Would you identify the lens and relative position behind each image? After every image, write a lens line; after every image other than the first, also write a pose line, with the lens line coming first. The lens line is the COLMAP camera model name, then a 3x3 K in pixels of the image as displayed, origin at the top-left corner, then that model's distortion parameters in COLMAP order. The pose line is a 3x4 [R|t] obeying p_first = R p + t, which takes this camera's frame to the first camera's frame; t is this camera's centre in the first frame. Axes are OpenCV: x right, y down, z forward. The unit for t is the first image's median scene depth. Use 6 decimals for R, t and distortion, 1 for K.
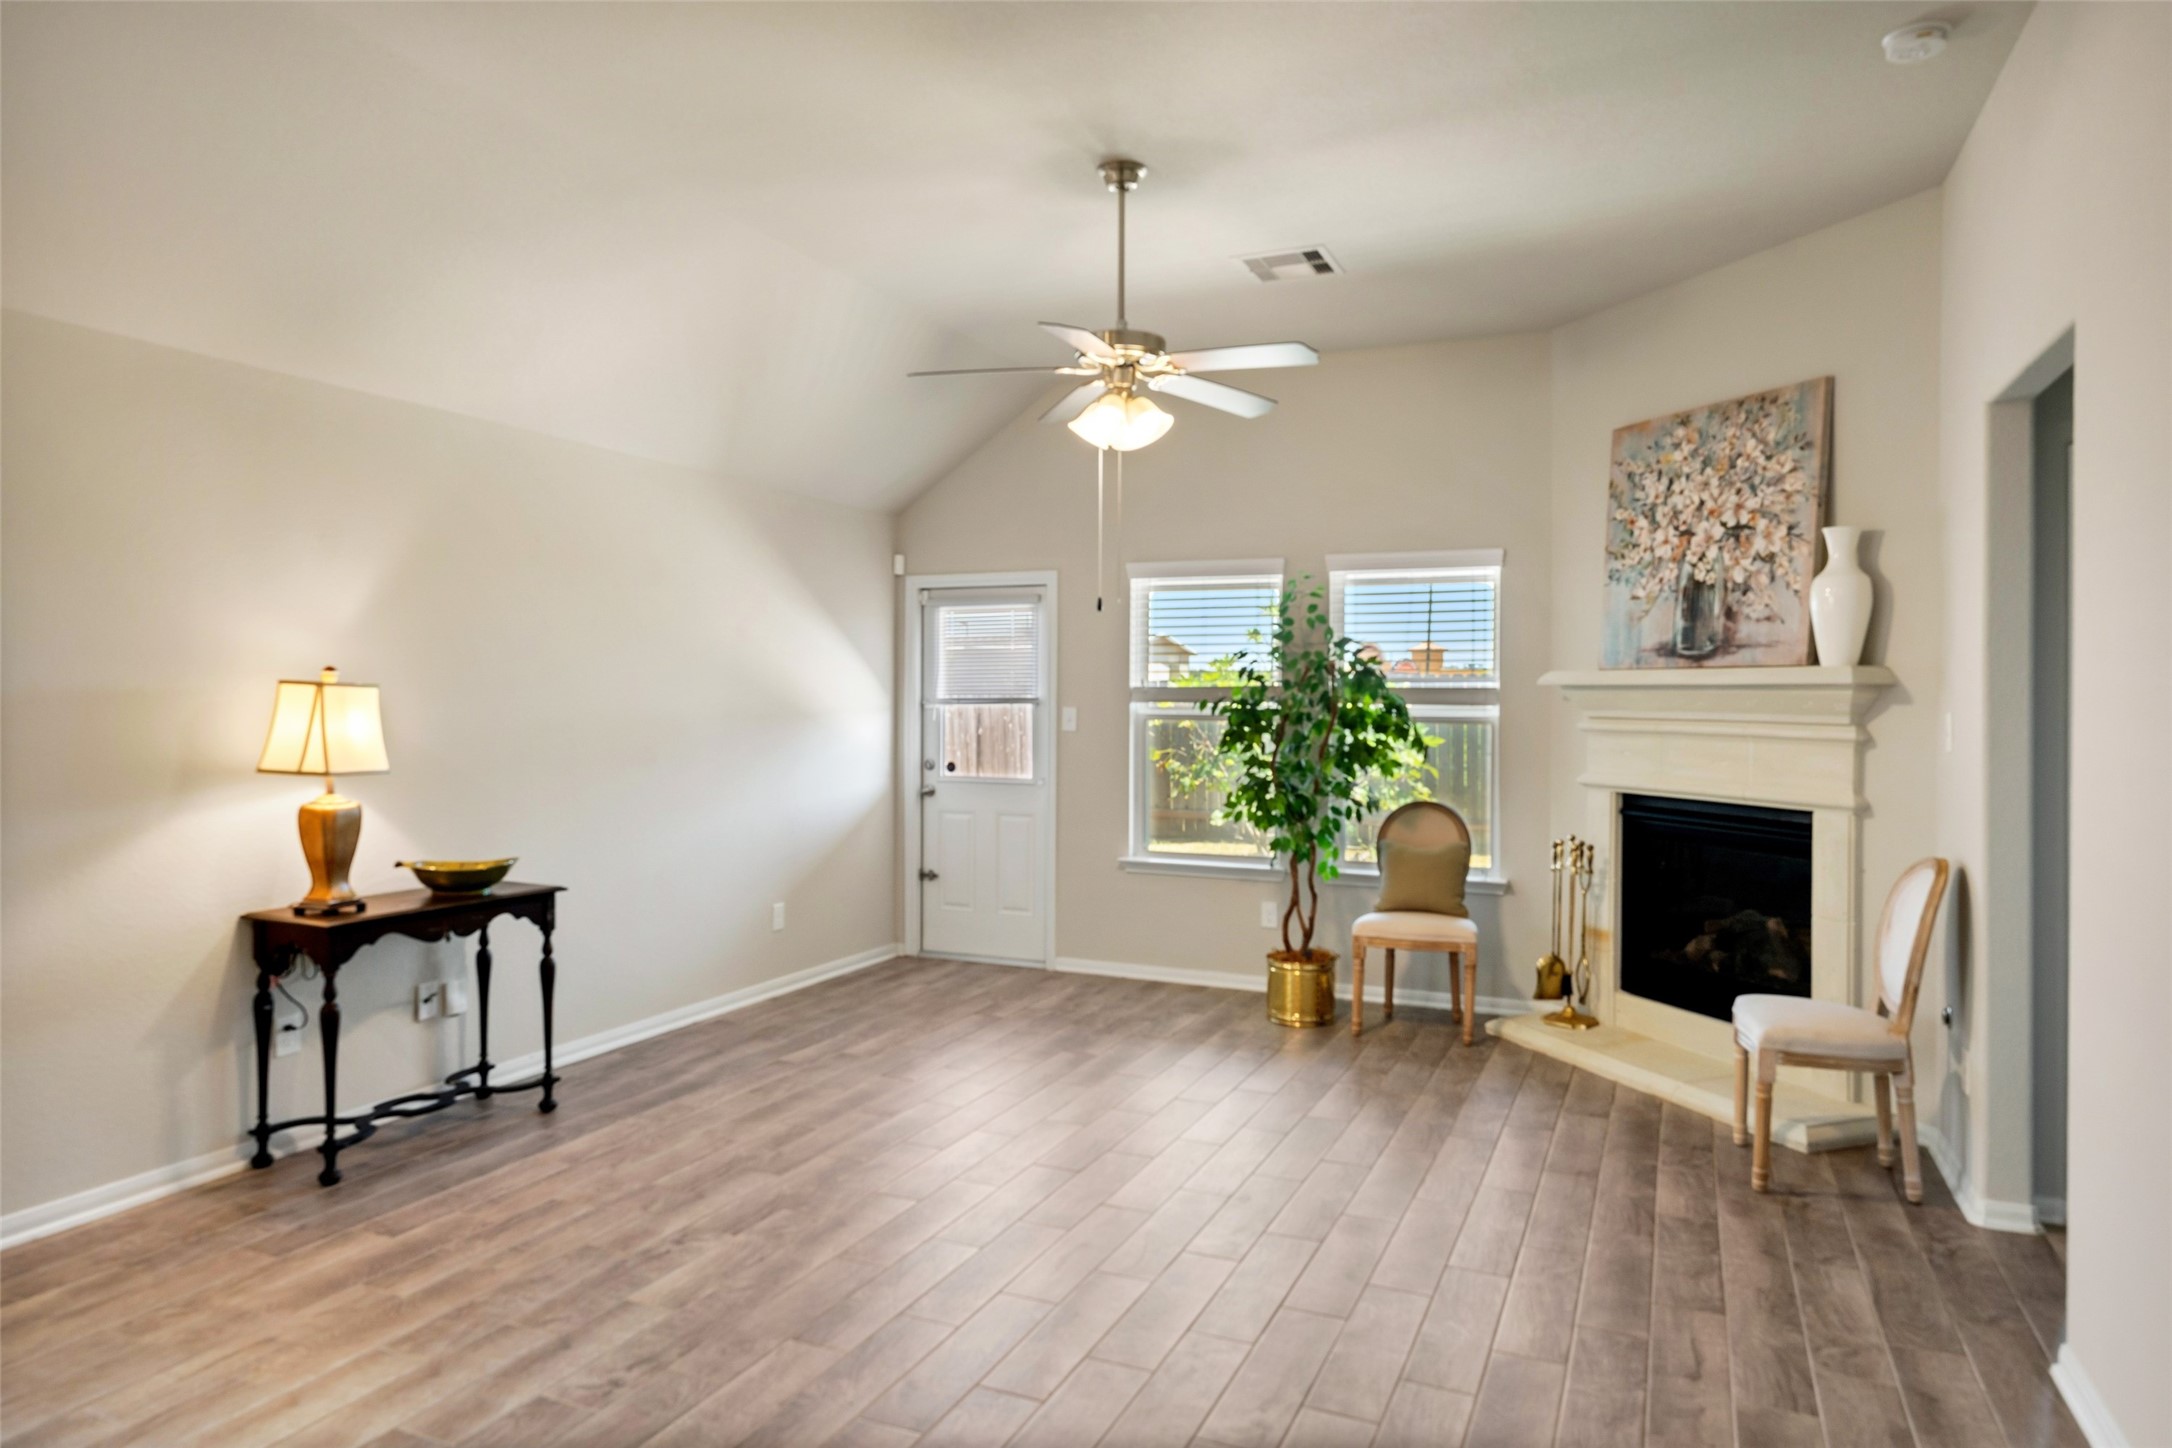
lens RADIAL K [[1324.1, 0, 1086.0], [0, 1324.1, 724.0], [0, 0, 1]] dist [0.006003, 0.000940]
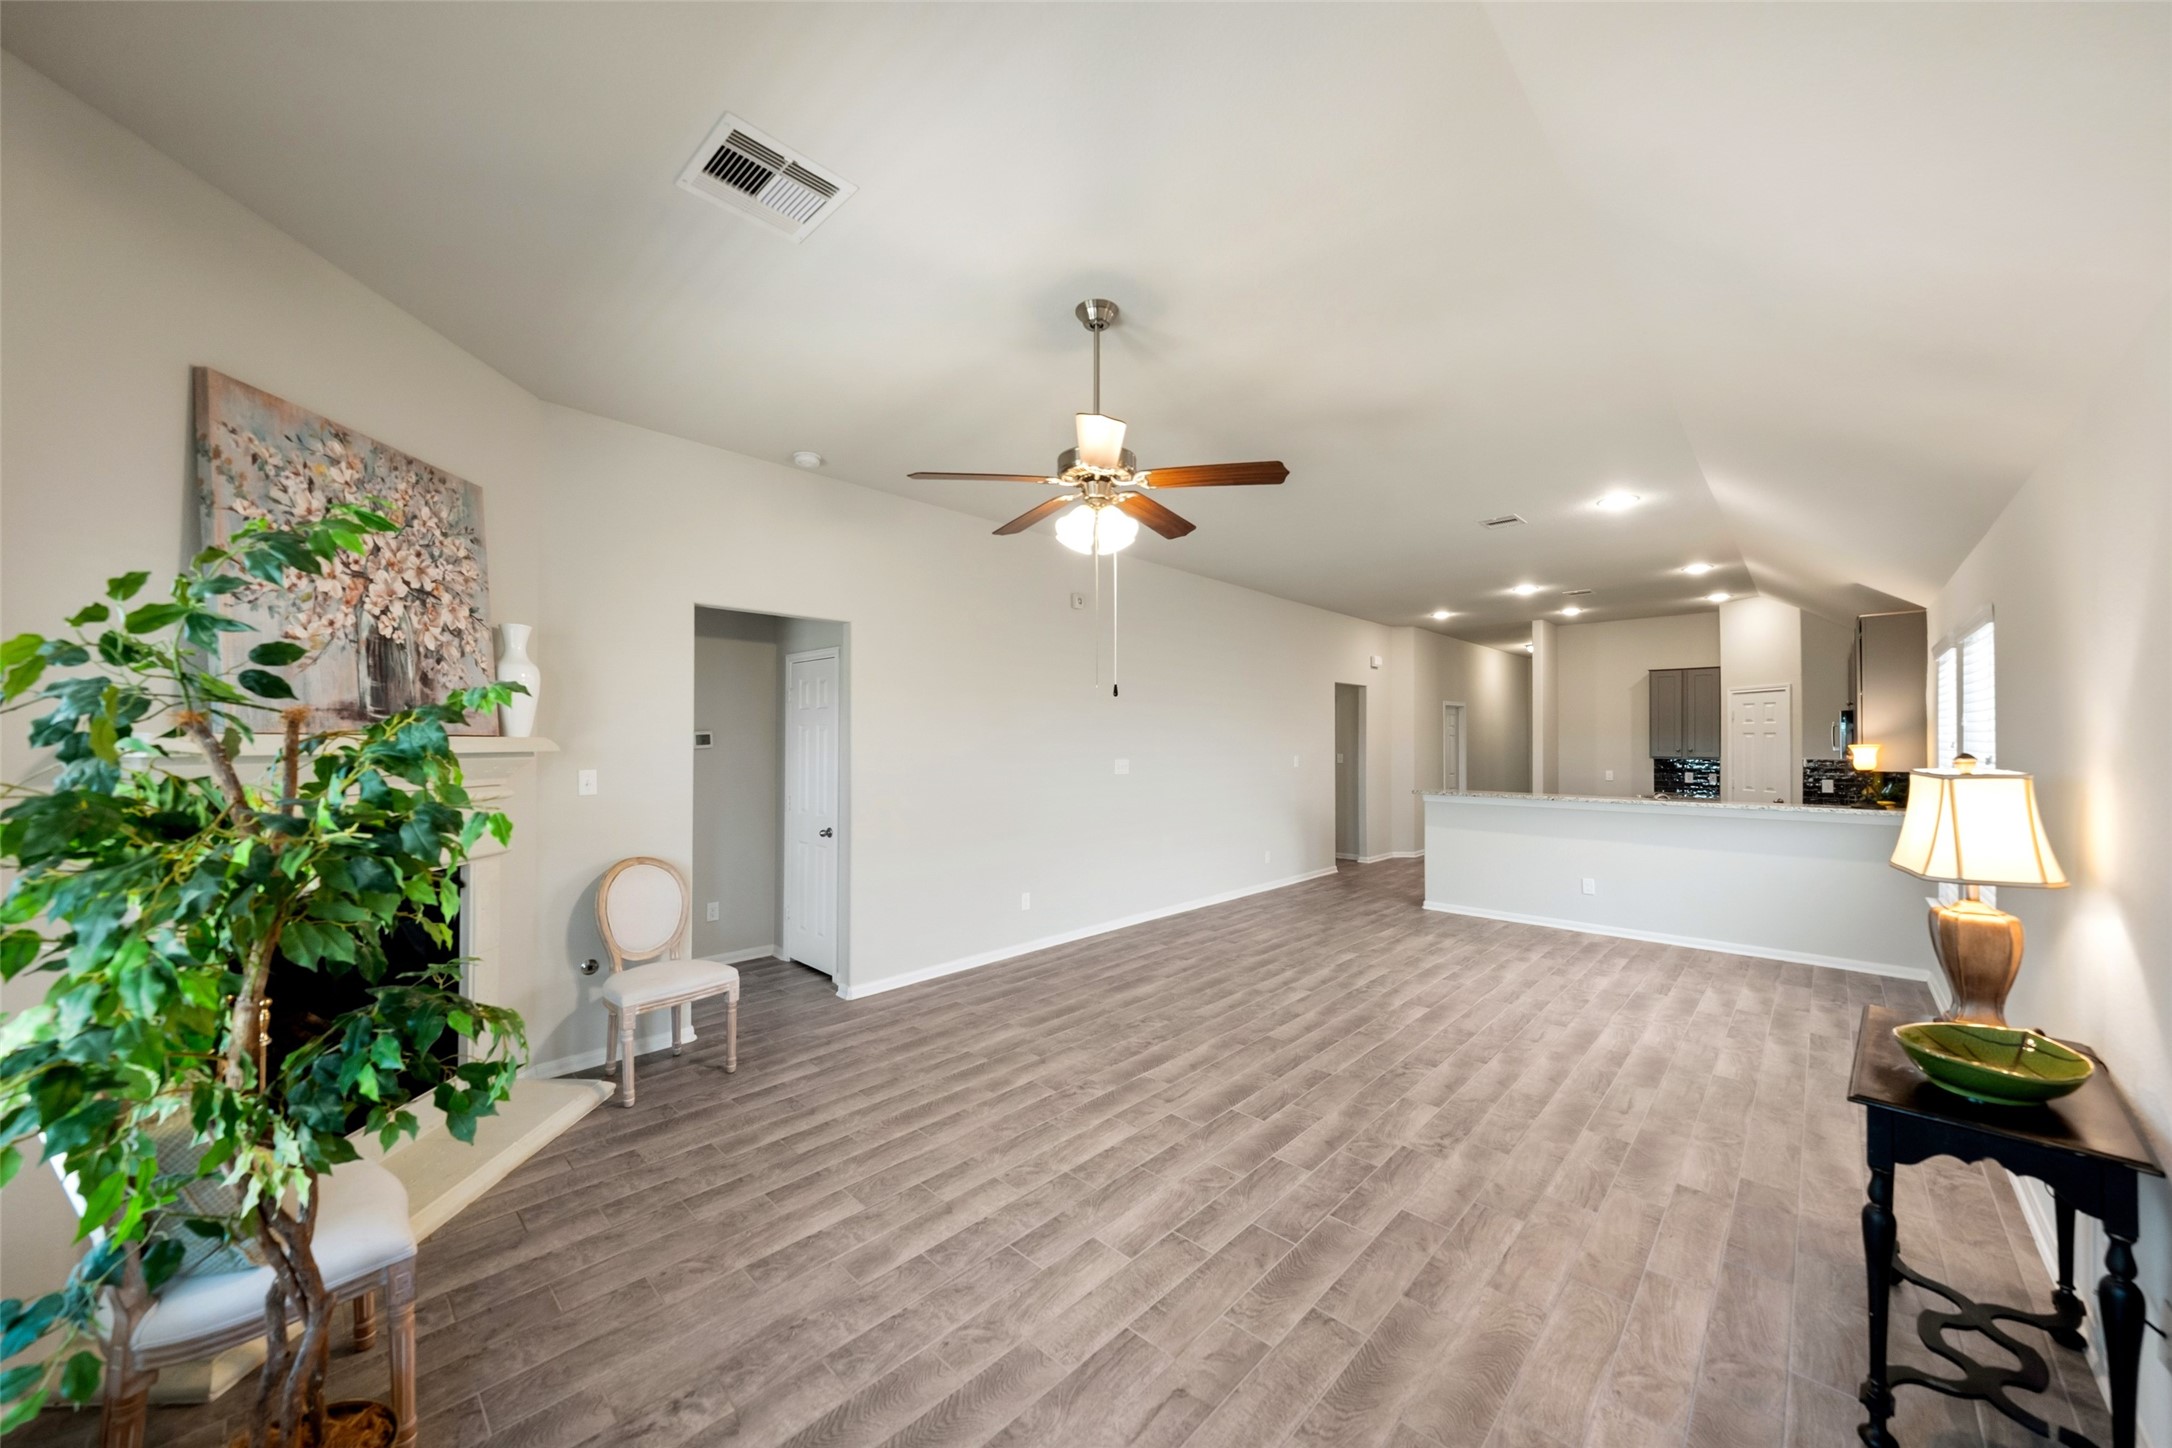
lens RADIAL K [[768.5, 0, 1086.0], [0, 768.5, 724.0], [0, 0, 1]] dist [-0.001270, -0.000117]
pose [[-0.941265, -0.000758, 0.337669, -0.162200], [-0.000972, 0.999999, -0.000464, -0.051892], [-0.337668, -0.000765, -0.941265, 1.386882]]
